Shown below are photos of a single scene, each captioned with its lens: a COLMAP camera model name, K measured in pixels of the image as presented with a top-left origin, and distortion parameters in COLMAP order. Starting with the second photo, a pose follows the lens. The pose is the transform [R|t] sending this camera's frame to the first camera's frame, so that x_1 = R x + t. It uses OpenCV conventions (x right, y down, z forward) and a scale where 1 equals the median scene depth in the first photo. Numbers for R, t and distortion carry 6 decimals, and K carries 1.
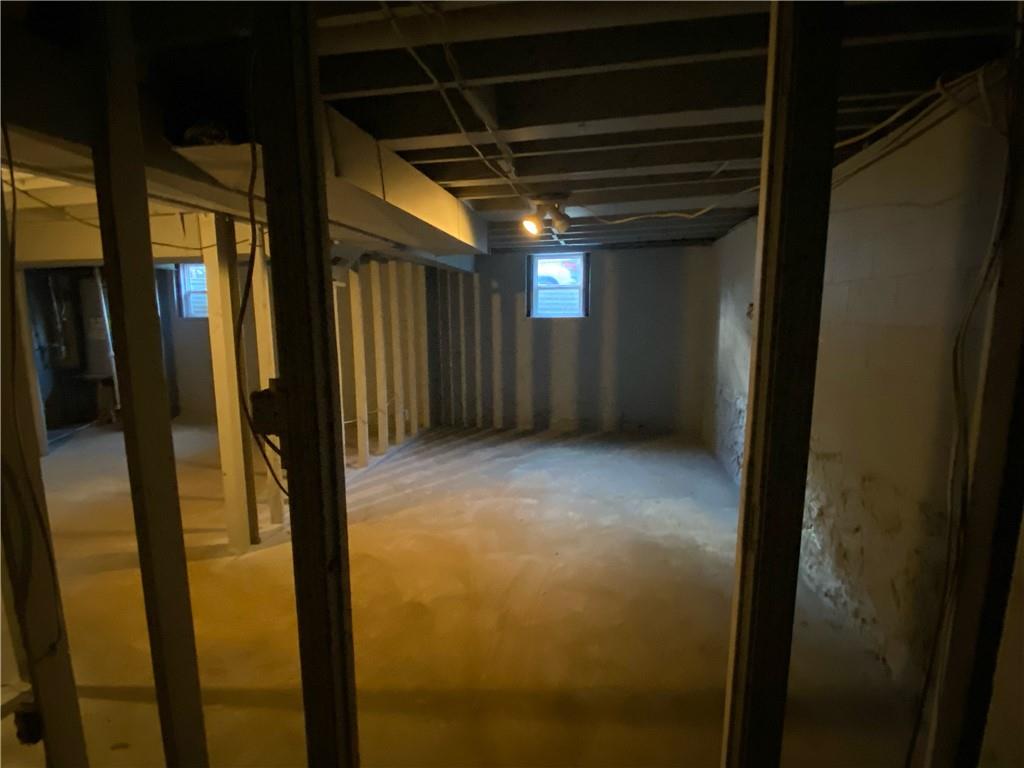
lens RADIAL K [[511.8, 0, 512.0], [0, 511.8, 384.0], [0, 0, 1]] dist [-0.001408, -0.000369]
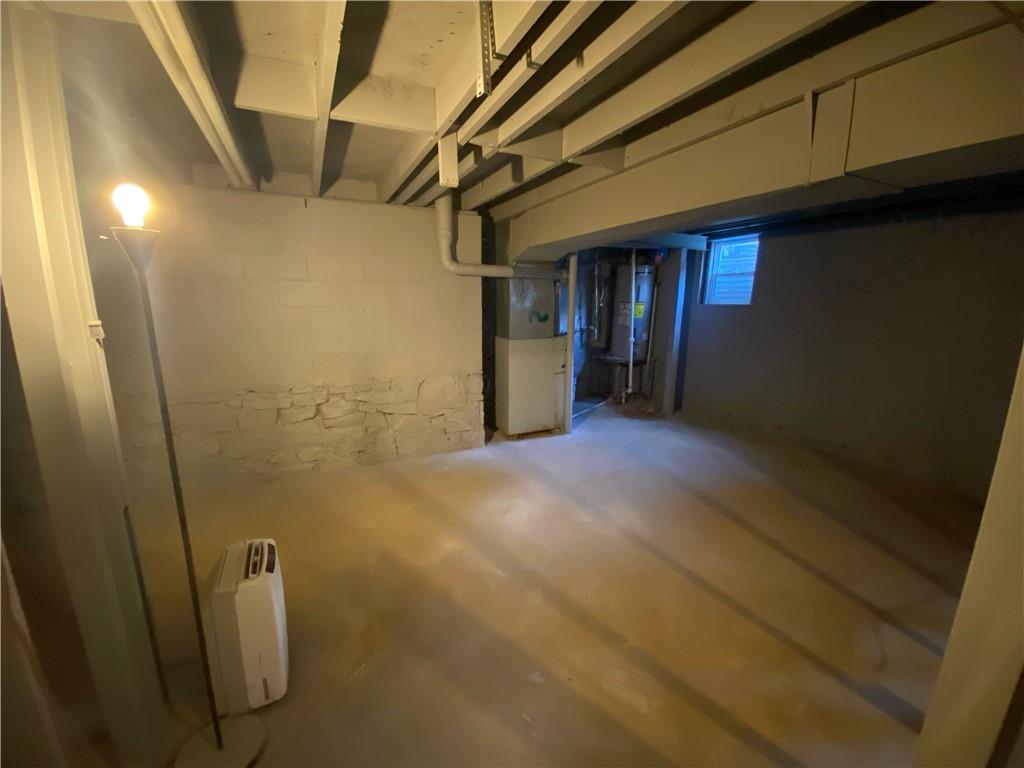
lens RADIAL K [[411.5, 0, 508.9], [0, 411.5, 382.5], [0, 0, 1]] dist [0.028060, -0.024333]
pose [[0.601354, 0.159640, -0.782872, -0.271269], [-0.122965, 0.986654, 0.106741, -0.031621], [0.789464, 0.032077, 0.612958, 0.302267]]
